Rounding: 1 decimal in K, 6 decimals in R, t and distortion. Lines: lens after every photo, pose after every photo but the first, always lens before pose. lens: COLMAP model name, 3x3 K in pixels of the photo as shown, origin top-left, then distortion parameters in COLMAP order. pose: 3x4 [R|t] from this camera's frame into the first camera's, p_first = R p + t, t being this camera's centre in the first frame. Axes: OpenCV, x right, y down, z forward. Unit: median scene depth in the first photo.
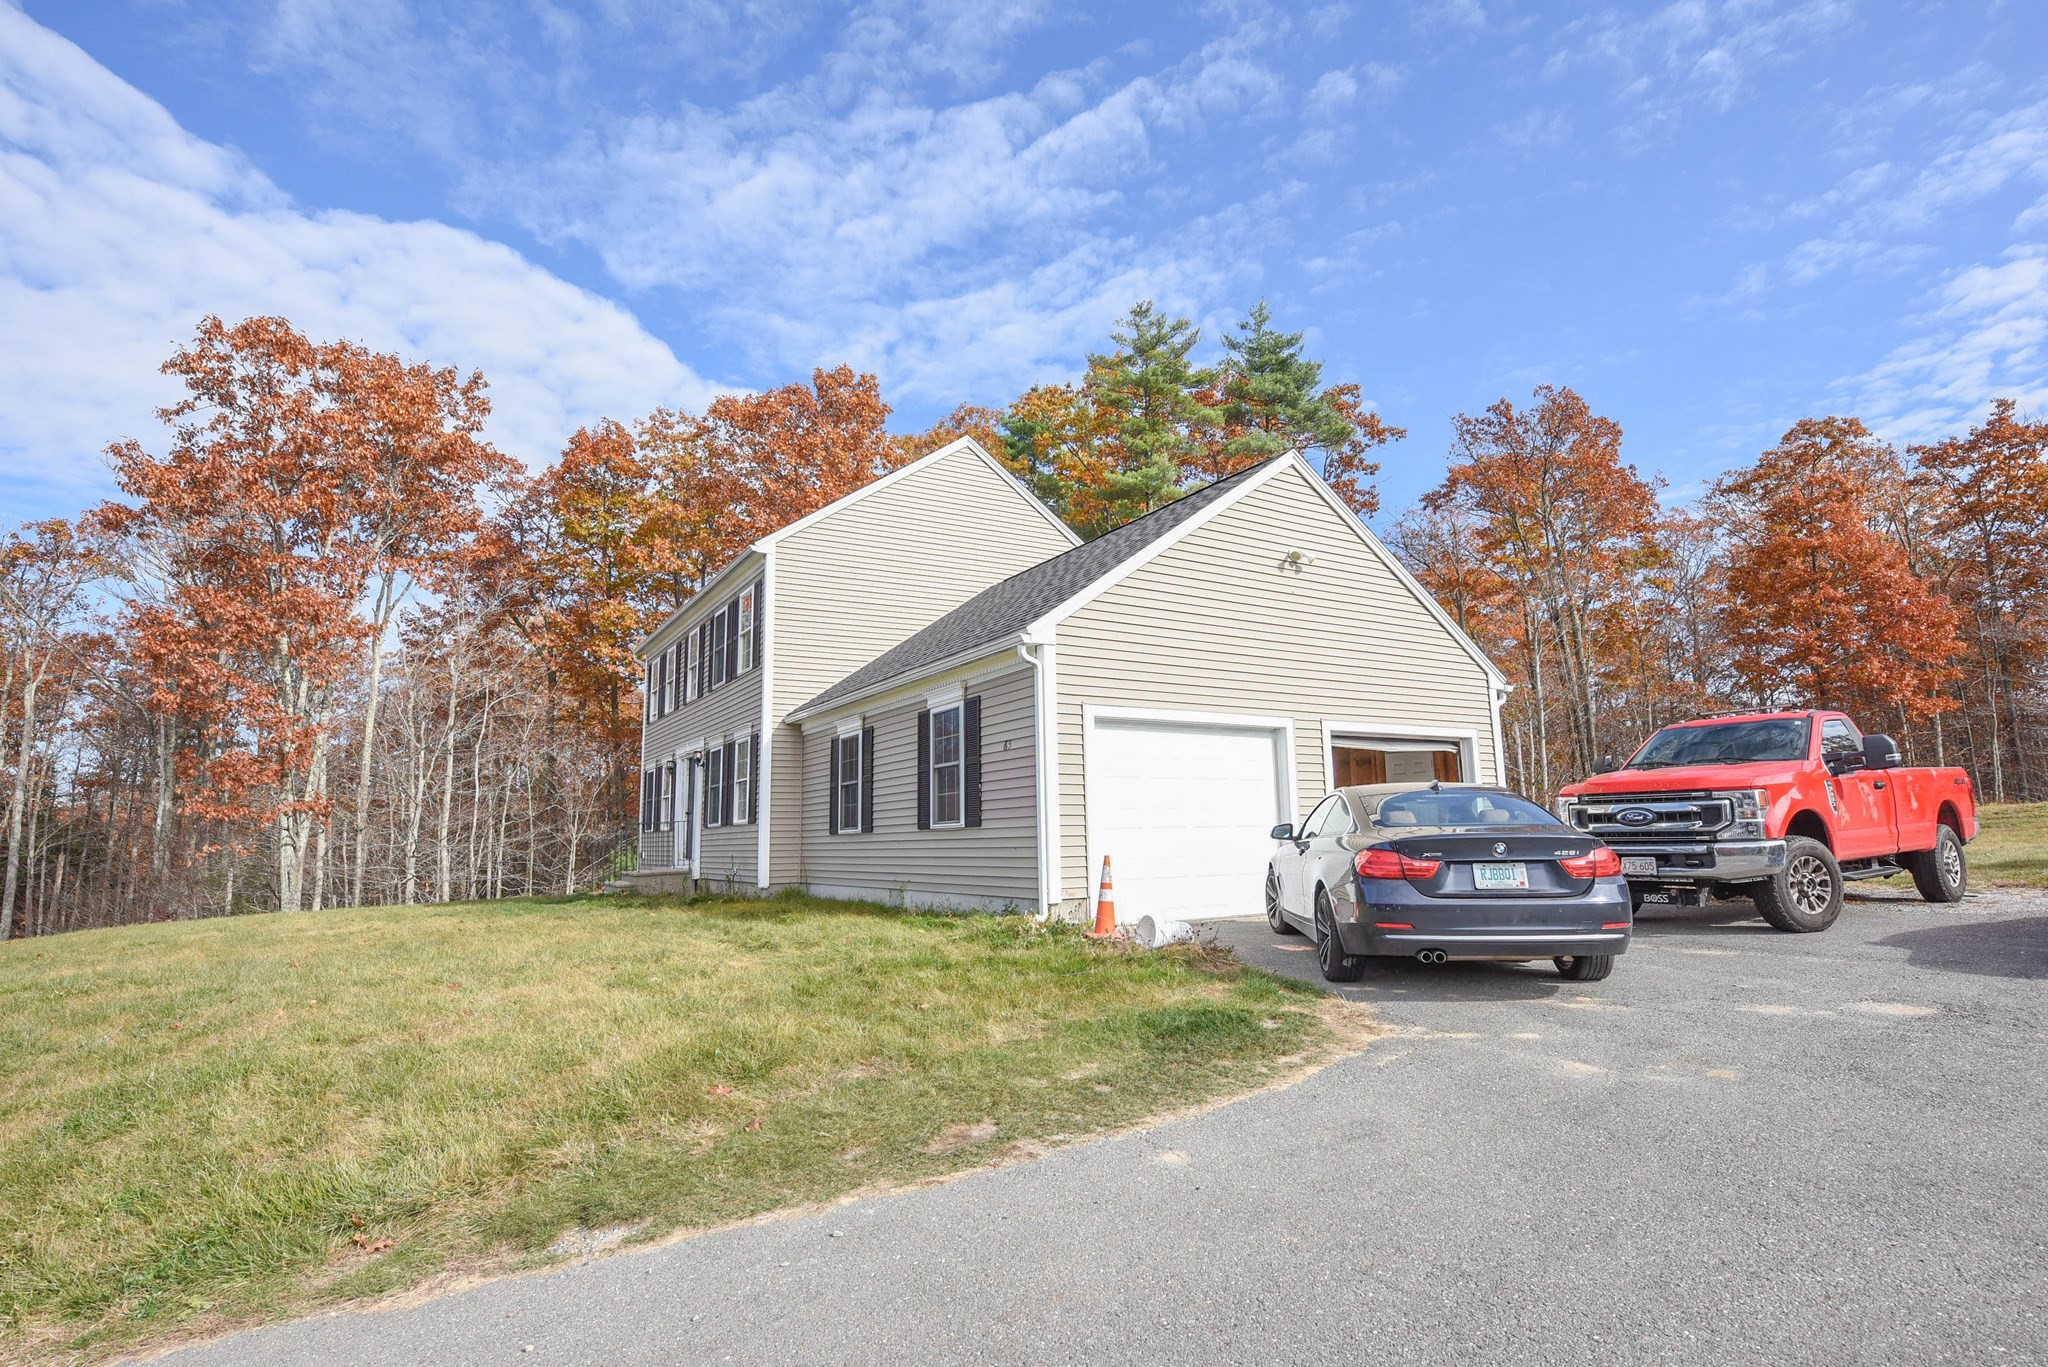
lens RADIAL K [[1028.7, 0, 1009.9], [0, 1028.7, 666.9], [0, 0, 1]] dist [-0.005428, -0.003294]
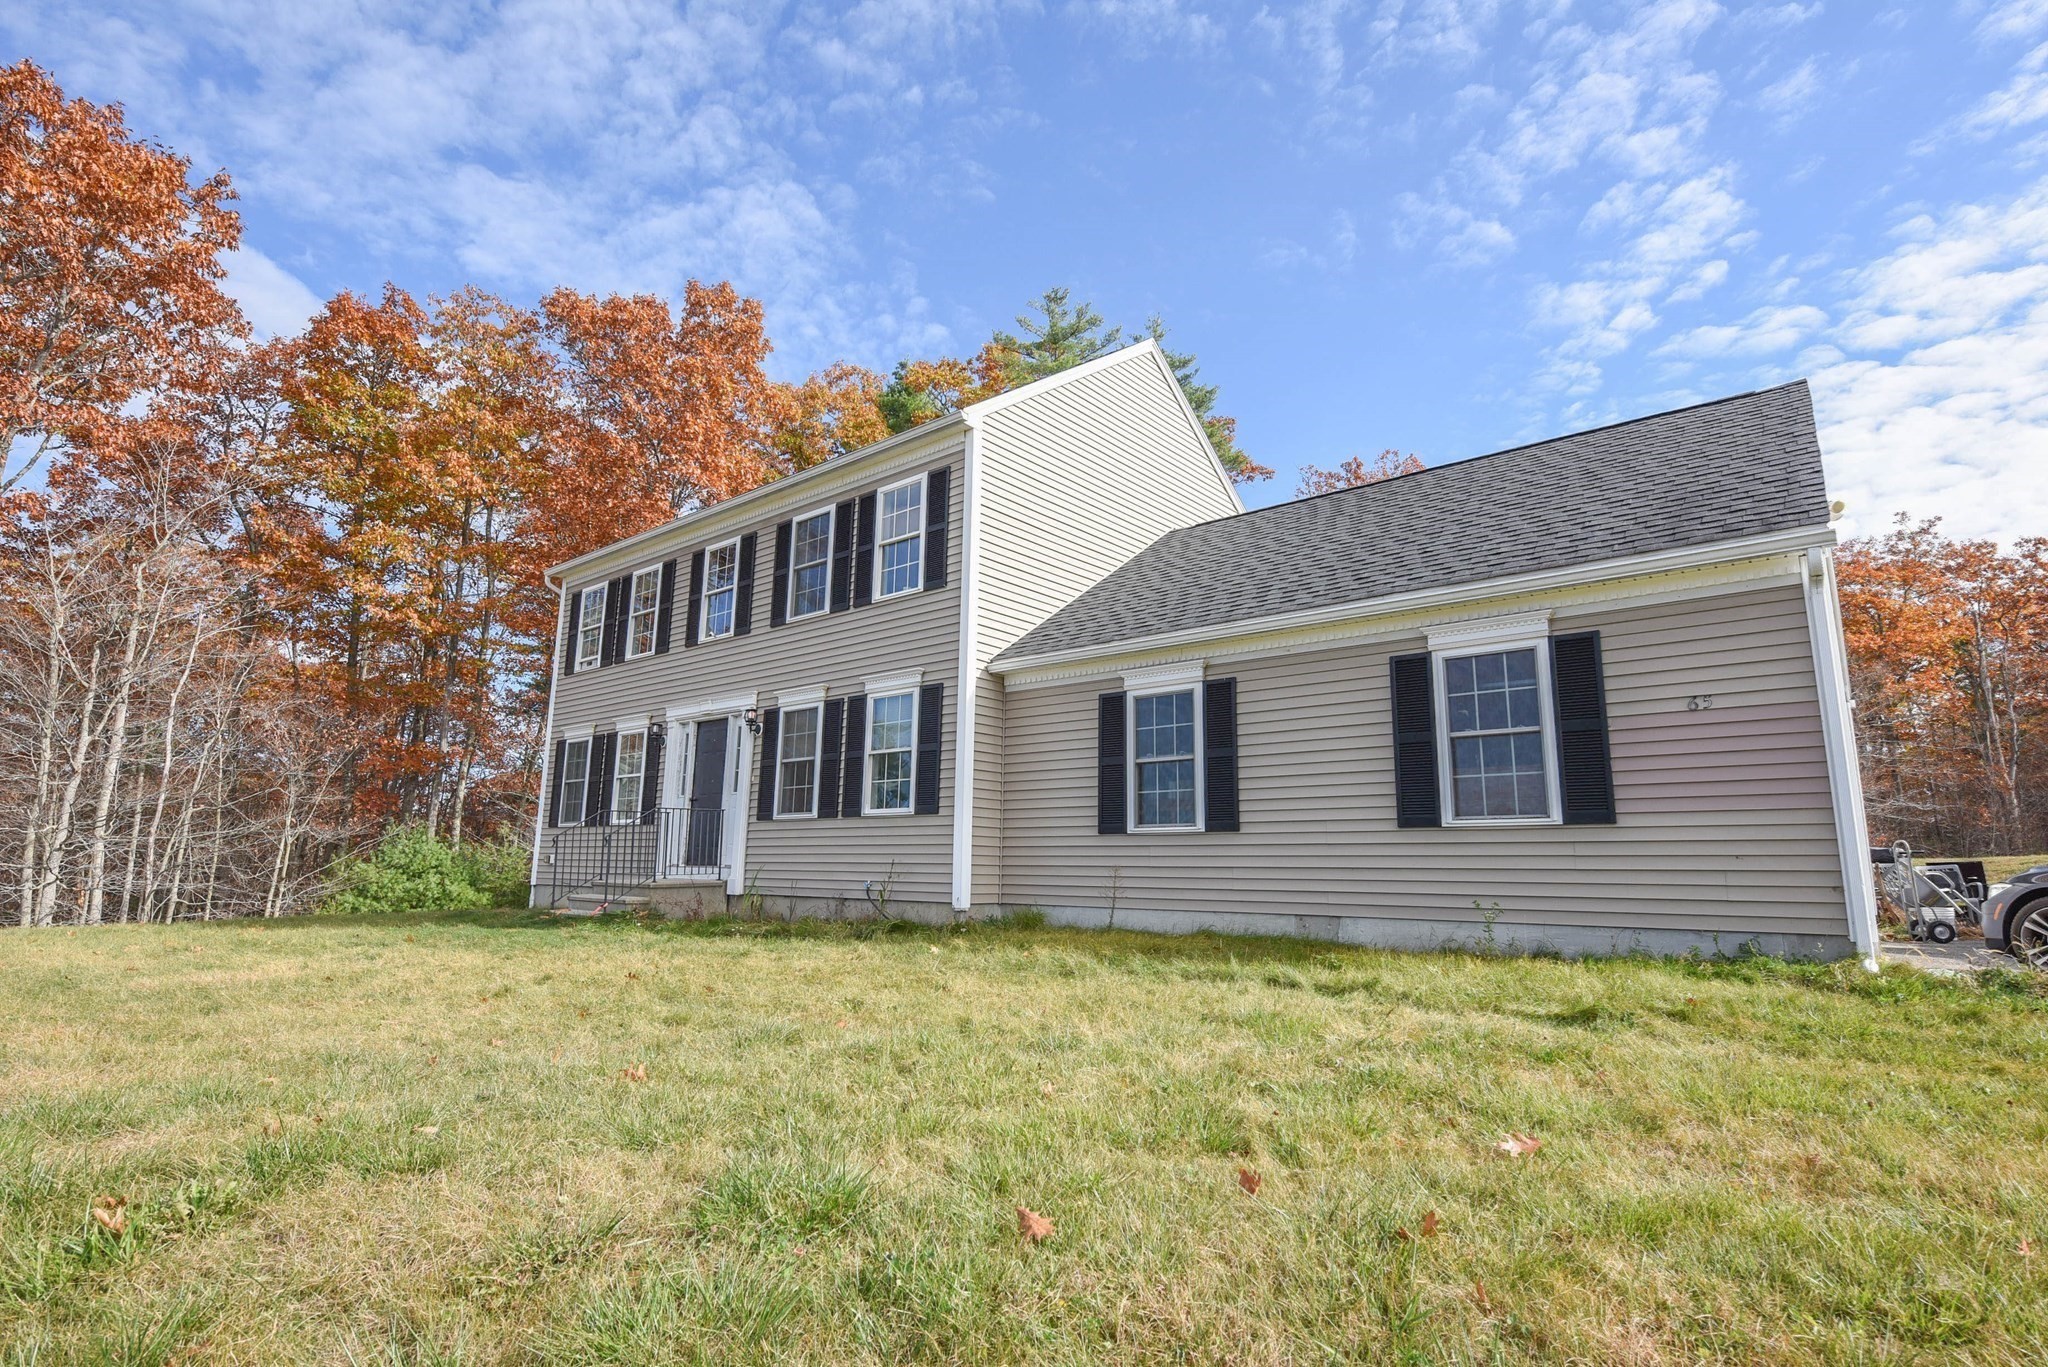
lens RADIAL K [[1028.7, 0, 1013.6], [0, 1028.7, 675.2], [0, 0, 1]] dist [-0.005428, -0.003294]
pose [[0.942631, 0.097512, 0.319279, -0.239987], [-0.089676, 0.995200, -0.039190, 0.046634], [-0.321568, 0.008310, 0.946850, 0.190899]]
